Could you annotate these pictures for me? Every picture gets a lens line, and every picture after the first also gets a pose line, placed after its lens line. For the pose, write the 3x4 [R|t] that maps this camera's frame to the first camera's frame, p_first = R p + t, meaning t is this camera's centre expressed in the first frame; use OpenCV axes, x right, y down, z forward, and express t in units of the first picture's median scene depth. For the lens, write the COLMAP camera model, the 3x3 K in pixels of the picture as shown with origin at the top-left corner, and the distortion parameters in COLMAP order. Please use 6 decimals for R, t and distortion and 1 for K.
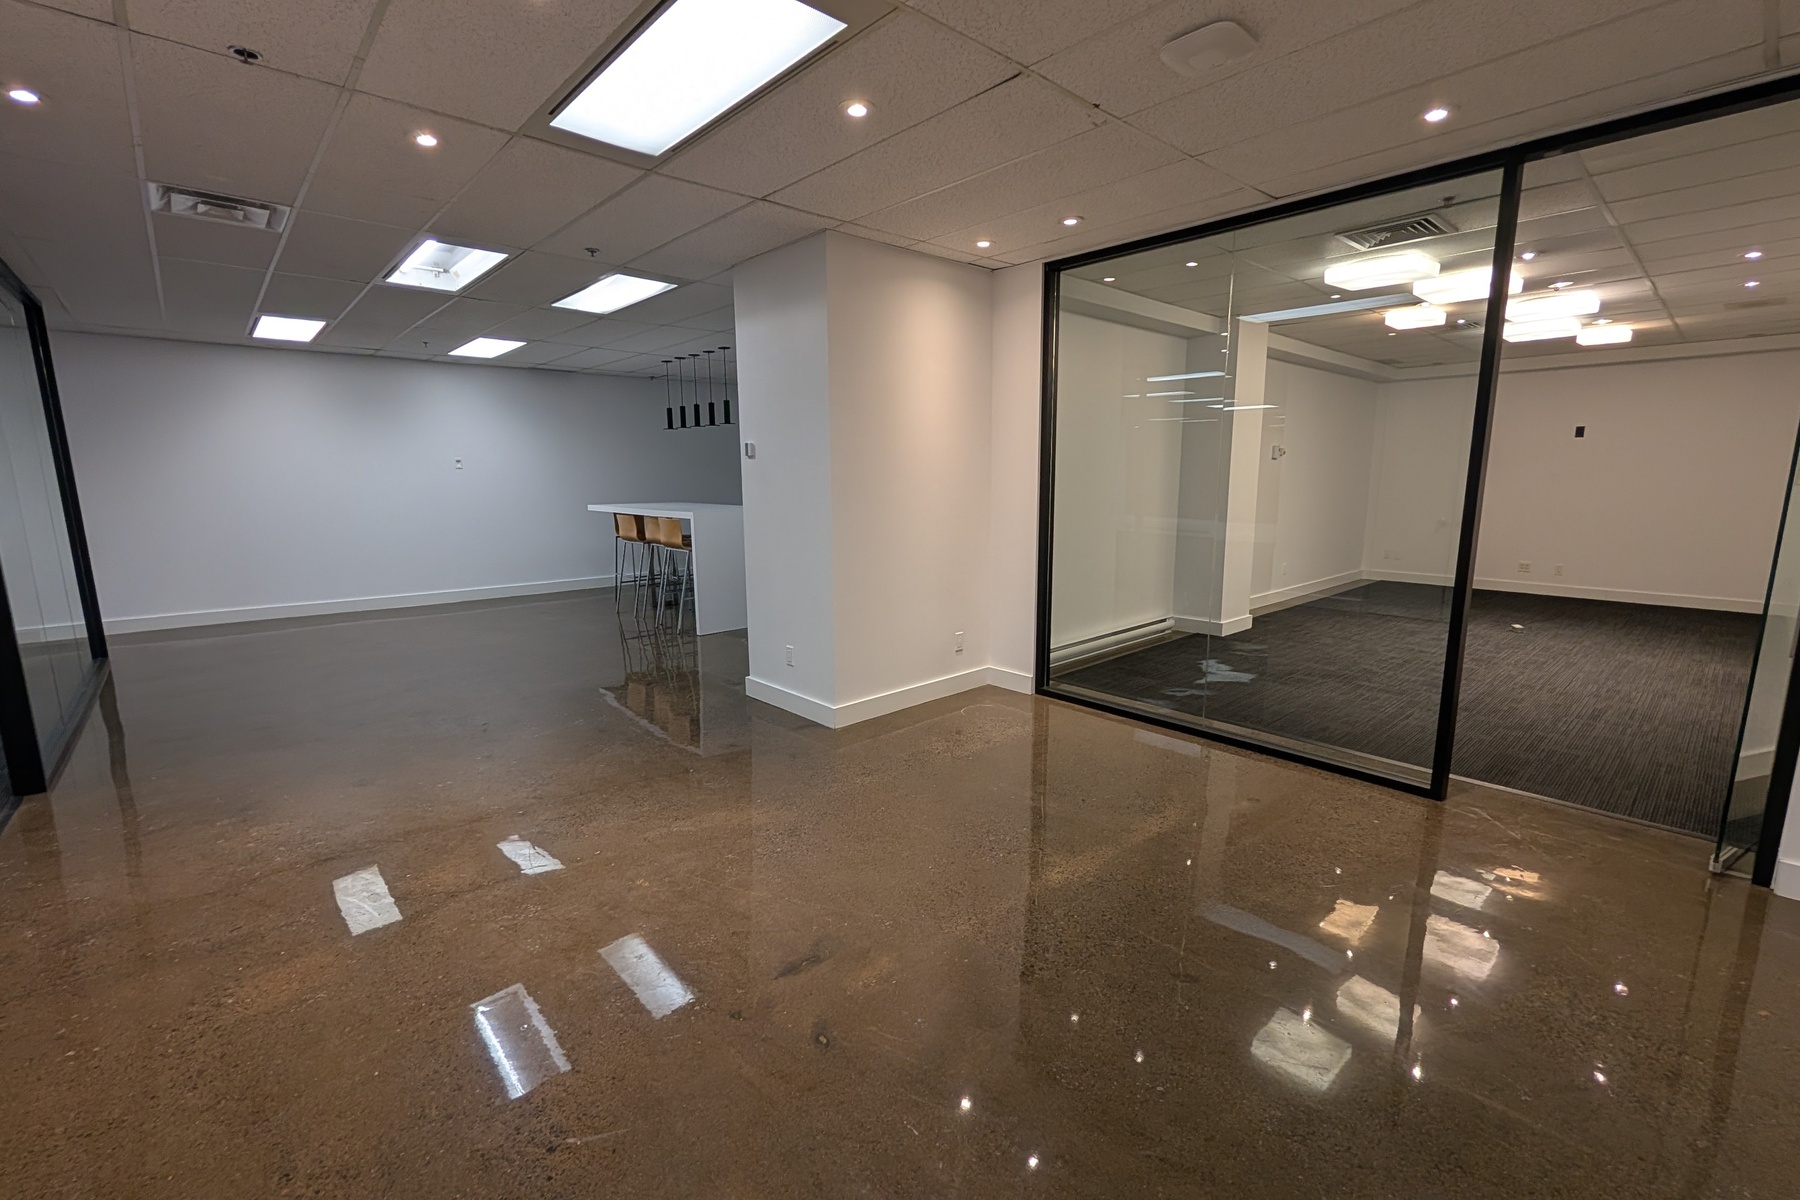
lens RADIAL K [[769.8, 0, 901.6], [0, 769.8, 607.8], [0, 0, 1]] dist [0.001637, -0.000625]
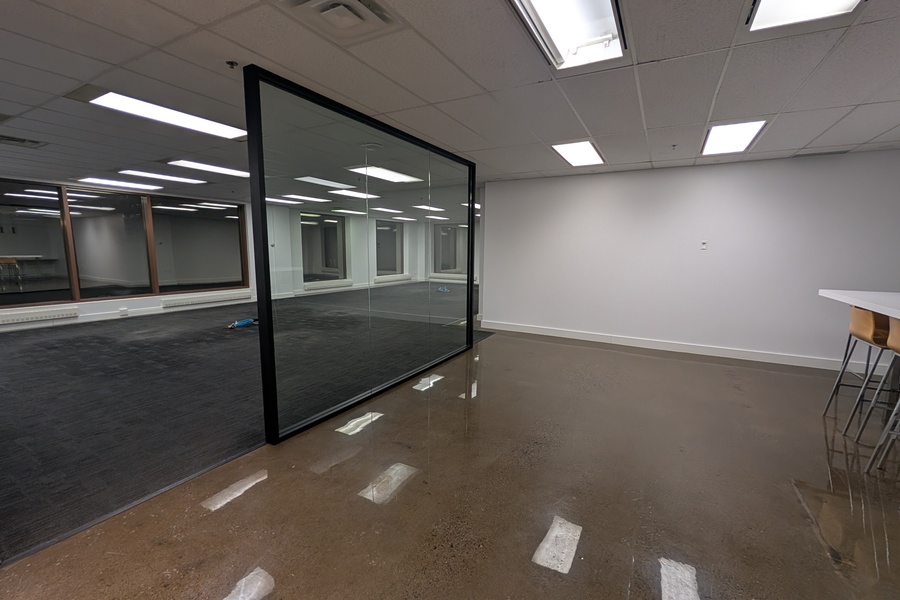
lens RADIAL K [[384.9, 0, 450.8], [0, 384.9, 303.9], [0, 0, 1]] dist [0.001637, -0.000625]
pose [[0.320276, 0.141708, -0.936666, -0.160766], [-0.171868, 0.981032, 0.089653, -0.117815], [0.931603, 0.132269, 0.338556, 0.619371]]
